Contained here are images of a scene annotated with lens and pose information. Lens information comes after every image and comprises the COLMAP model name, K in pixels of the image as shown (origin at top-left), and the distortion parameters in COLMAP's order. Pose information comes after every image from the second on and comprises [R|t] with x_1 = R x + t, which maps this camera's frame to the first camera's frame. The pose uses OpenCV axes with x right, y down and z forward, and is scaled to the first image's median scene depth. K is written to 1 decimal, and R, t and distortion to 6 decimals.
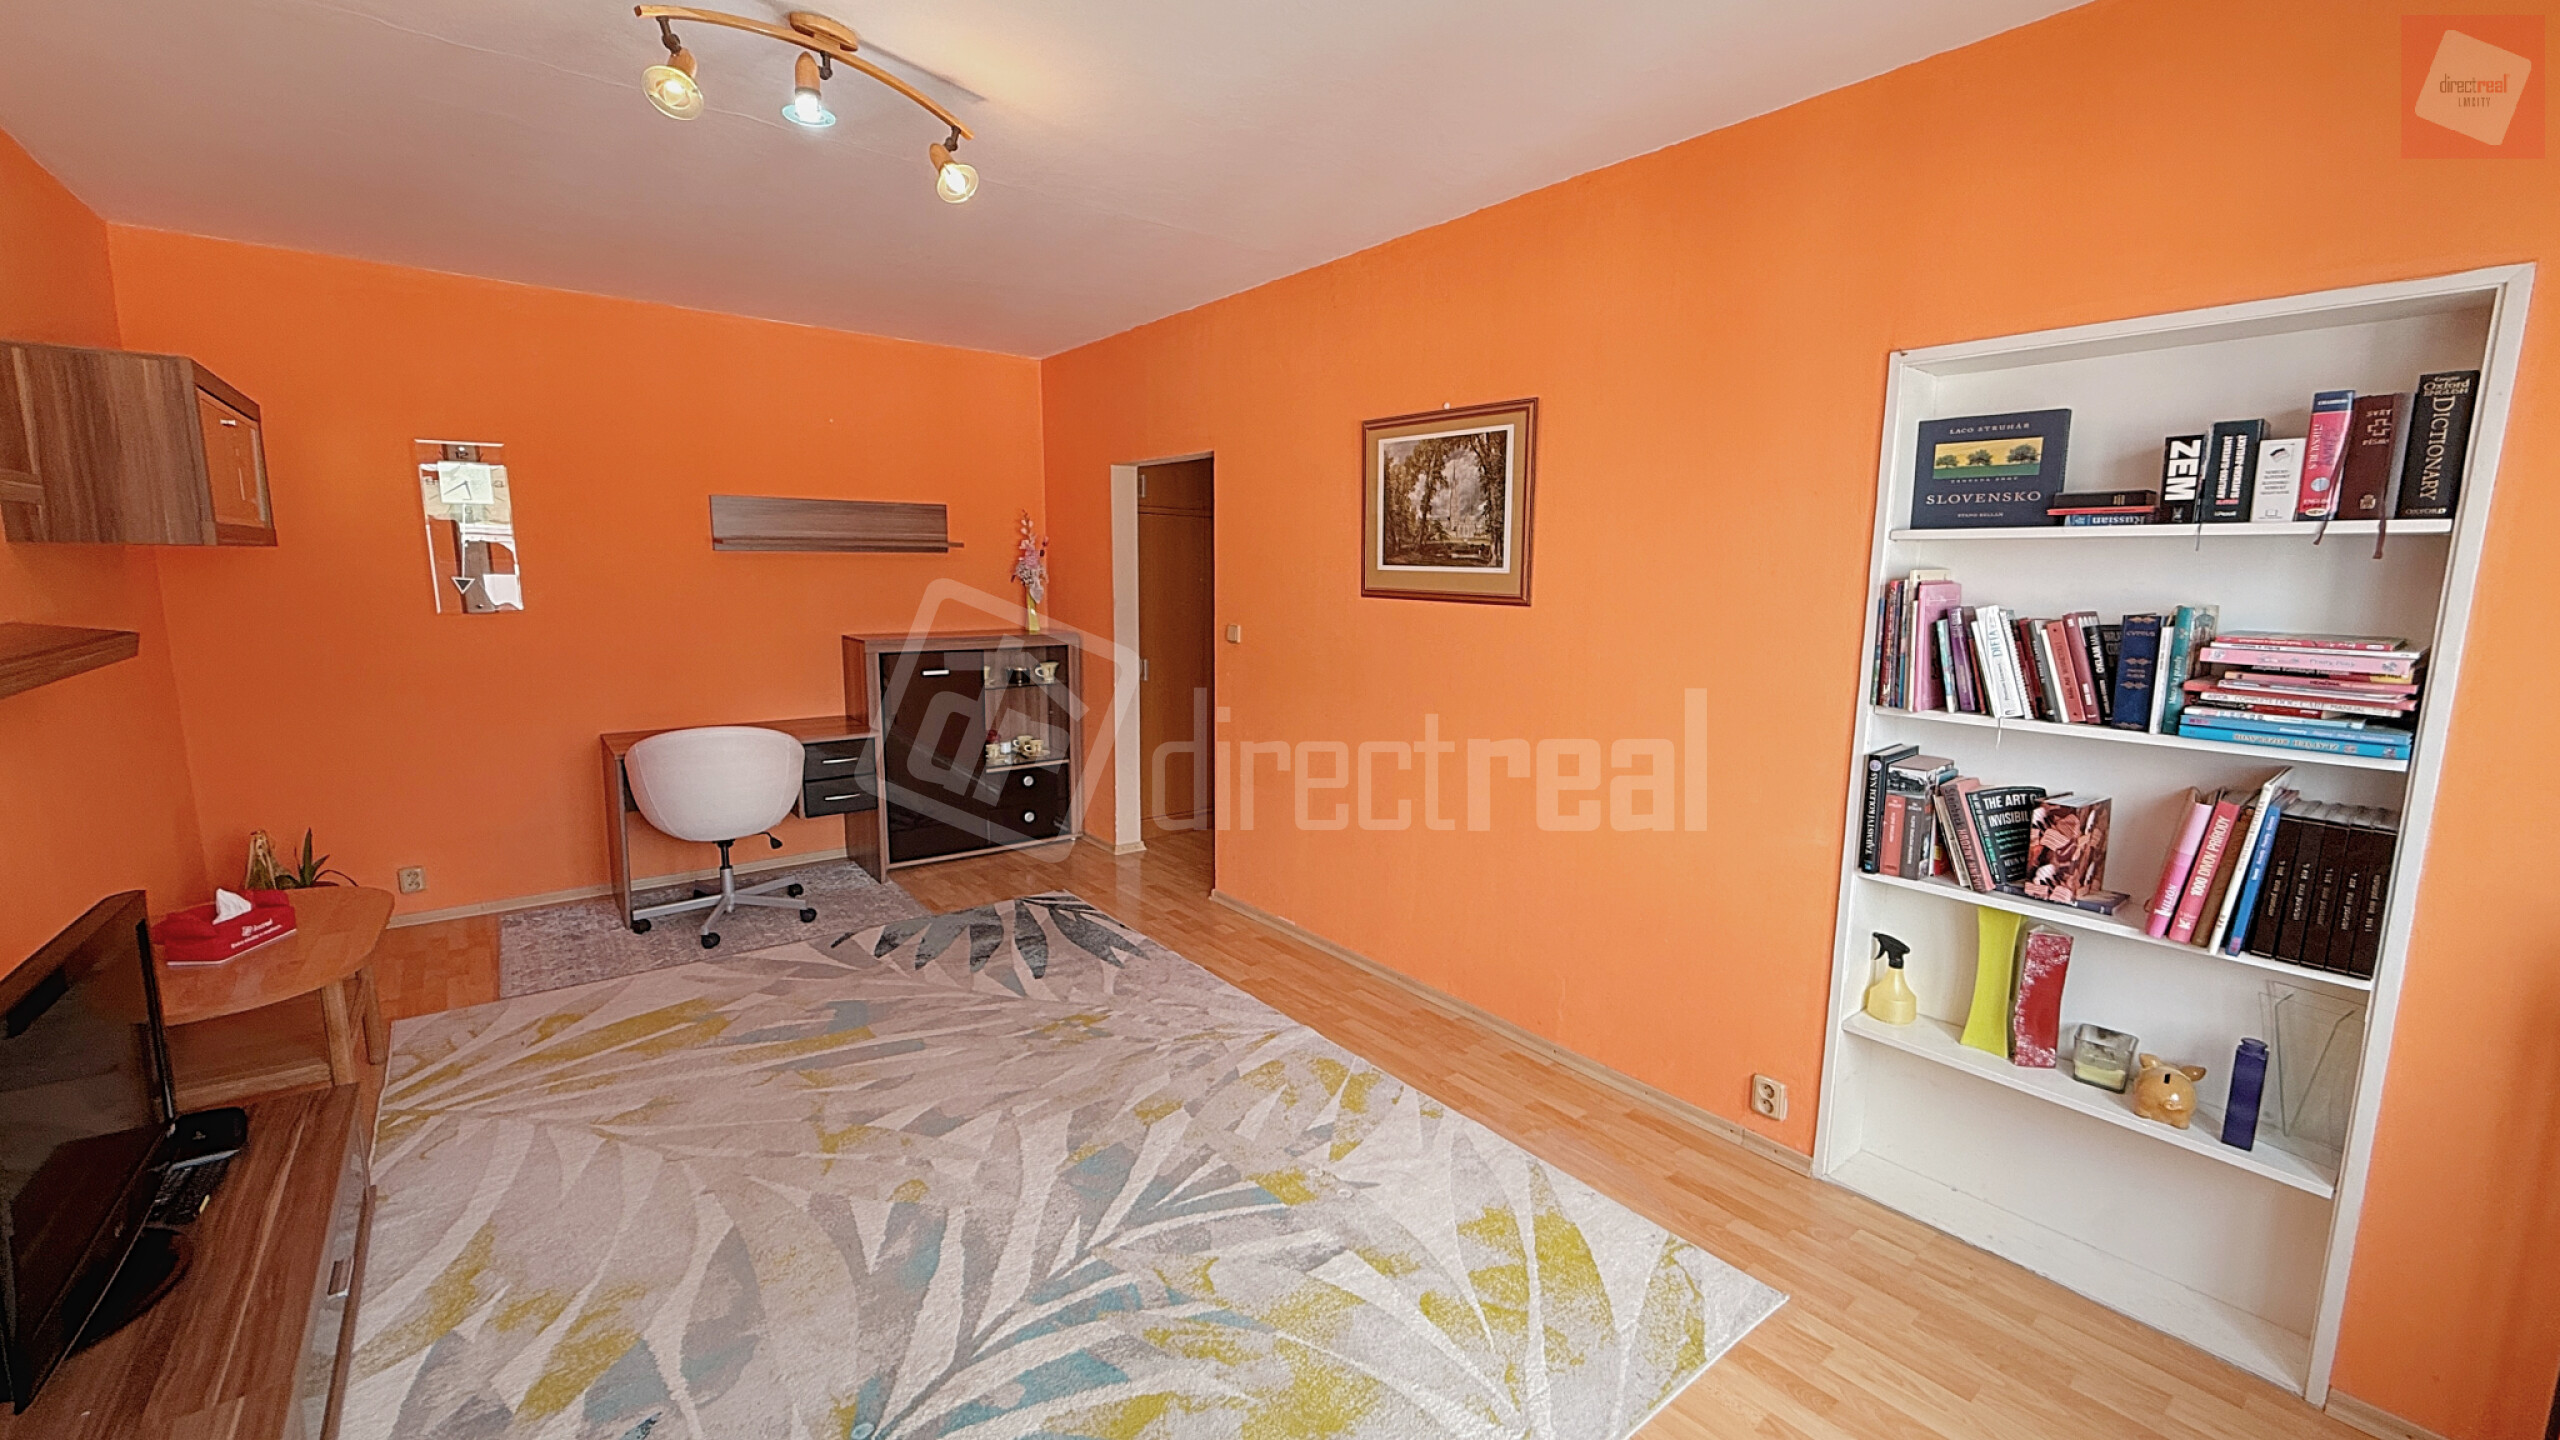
lens RADIAL K [[1021.4, 0, 1269.6], [0, 1021.4, 712.5], [0, 0, 1]] dist [0.003198, 0.000515]
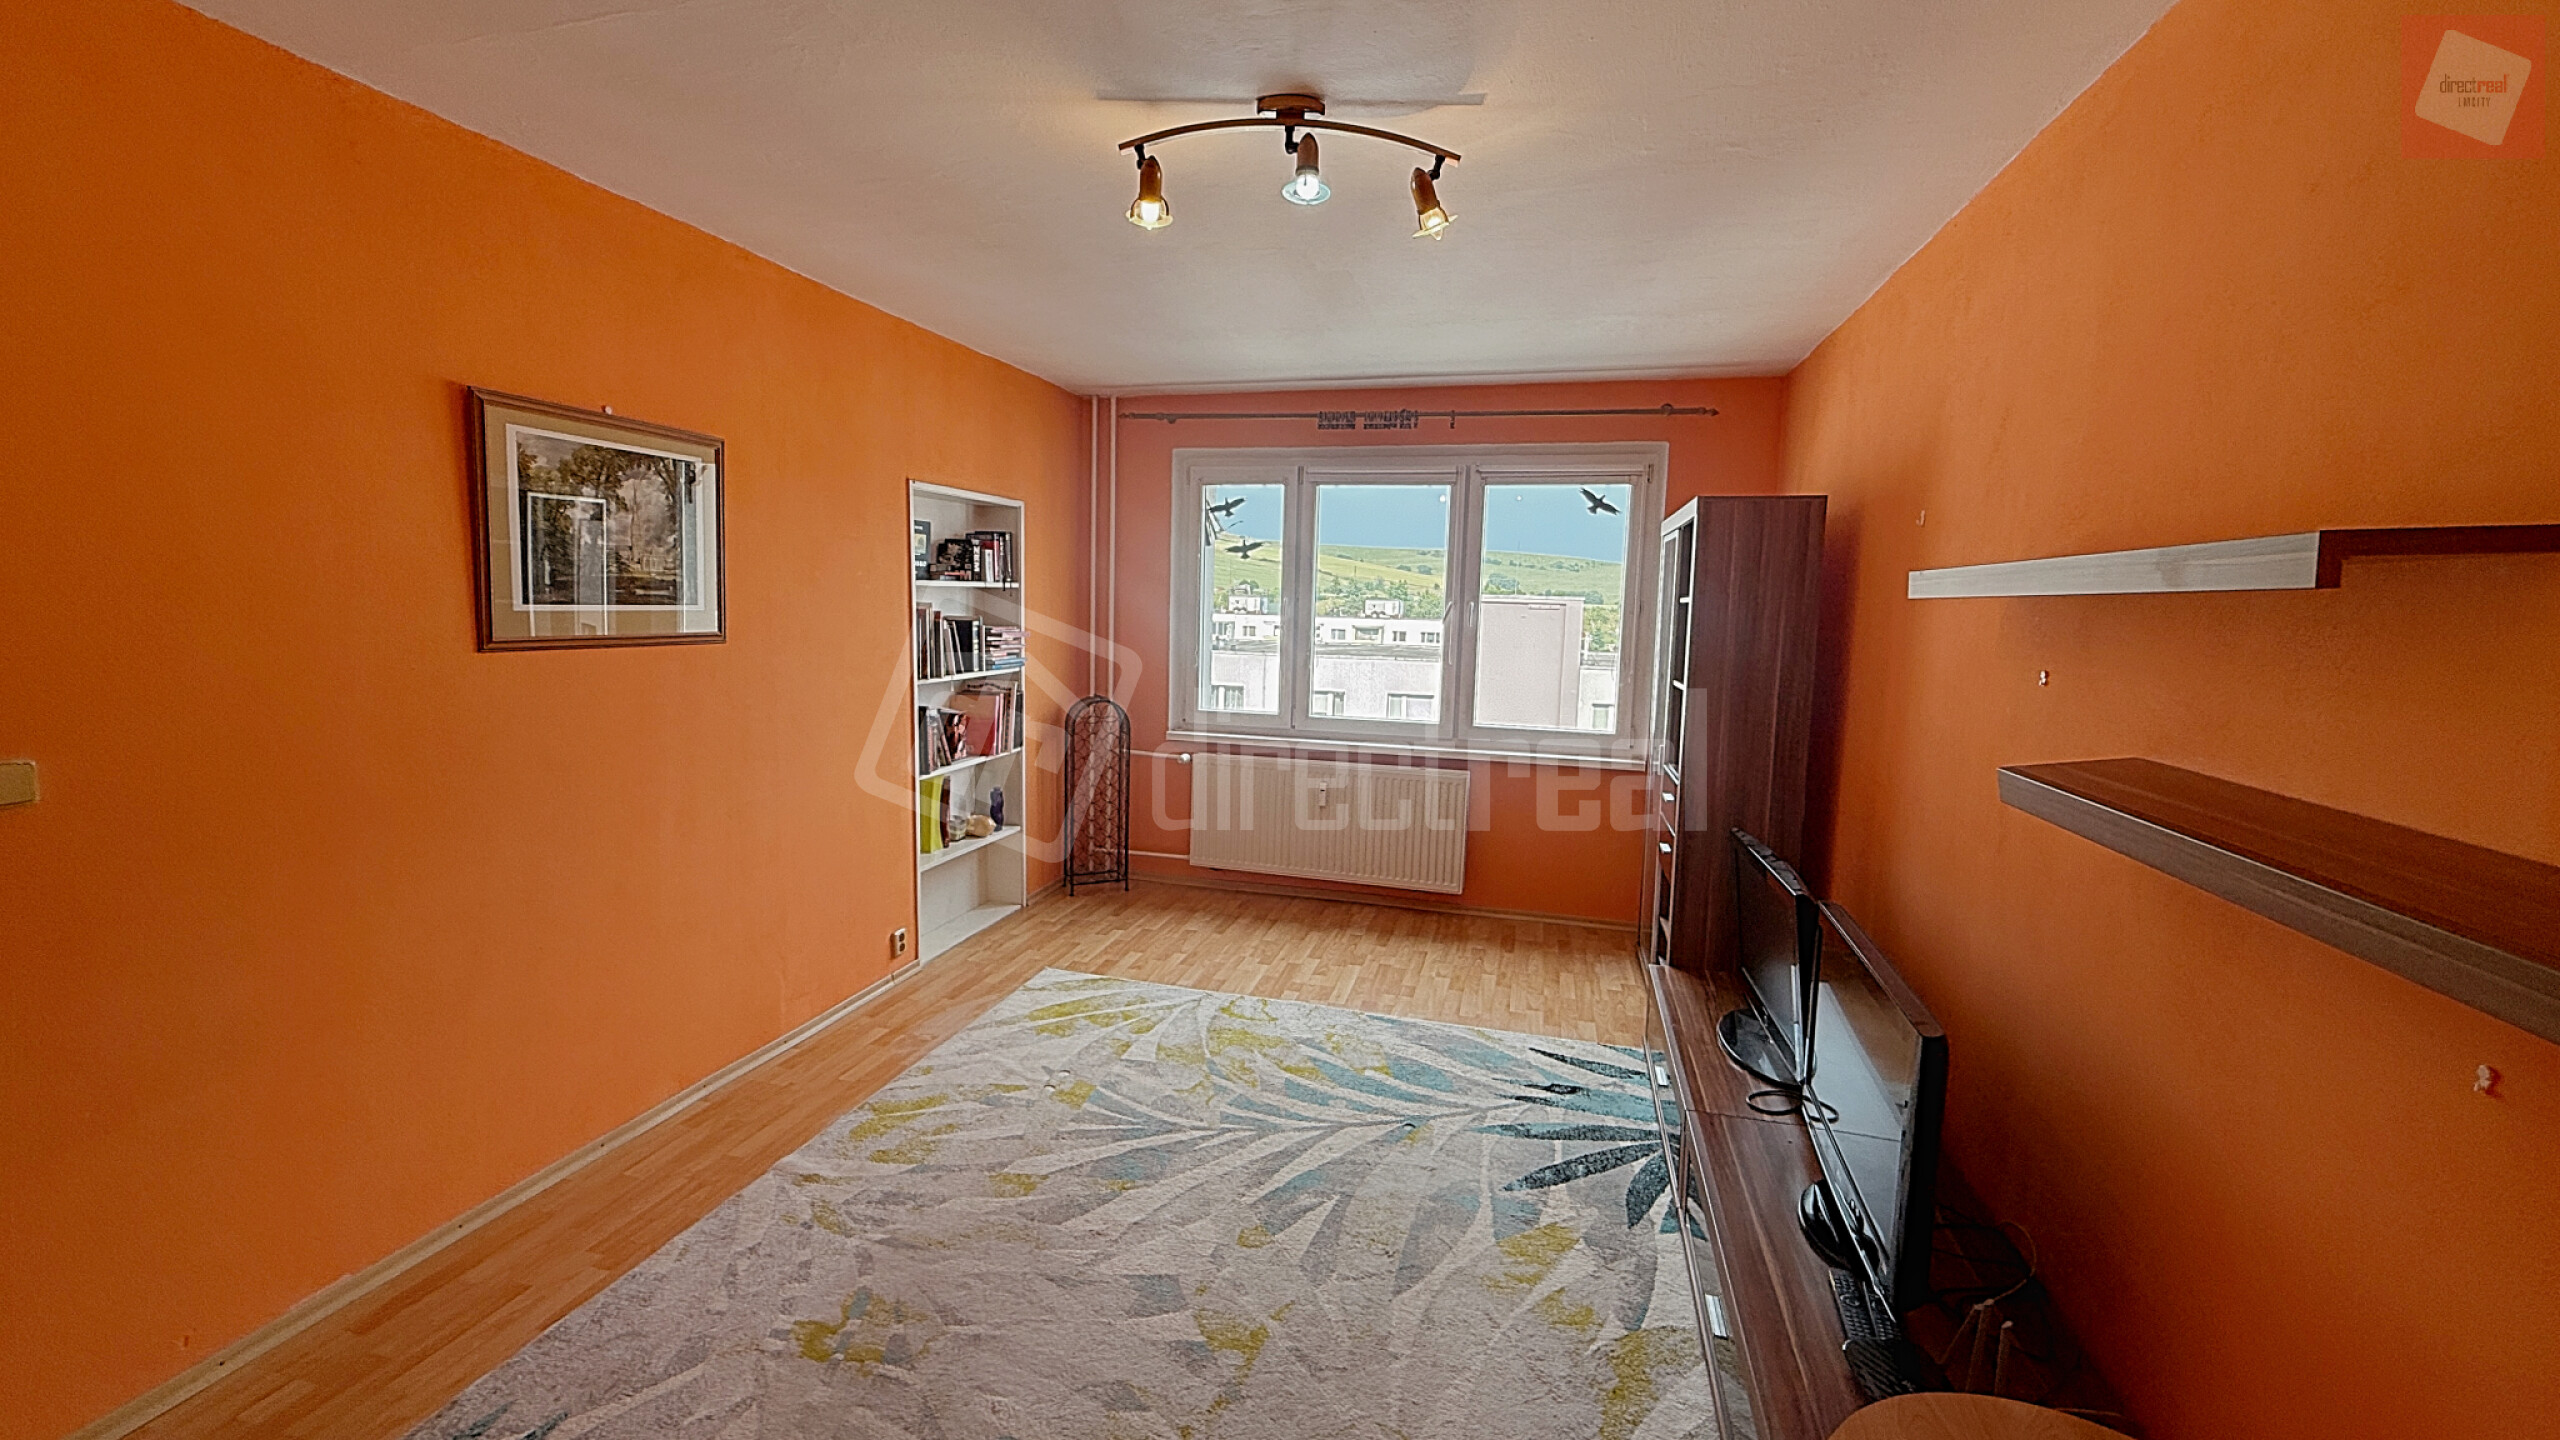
lens RADIAL K [[1021.4, 0, 1270.5], [0, 1021.4, 715.9], [0, 0, 1]] dist [0.003198, 0.000515]
pose [[-0.598821, -0.116452, 0.792371, -0.802075], [0.089706, 0.973394, 0.210850, -0.180979], [-0.795843, 0.197342, -0.572442, 1.063138]]
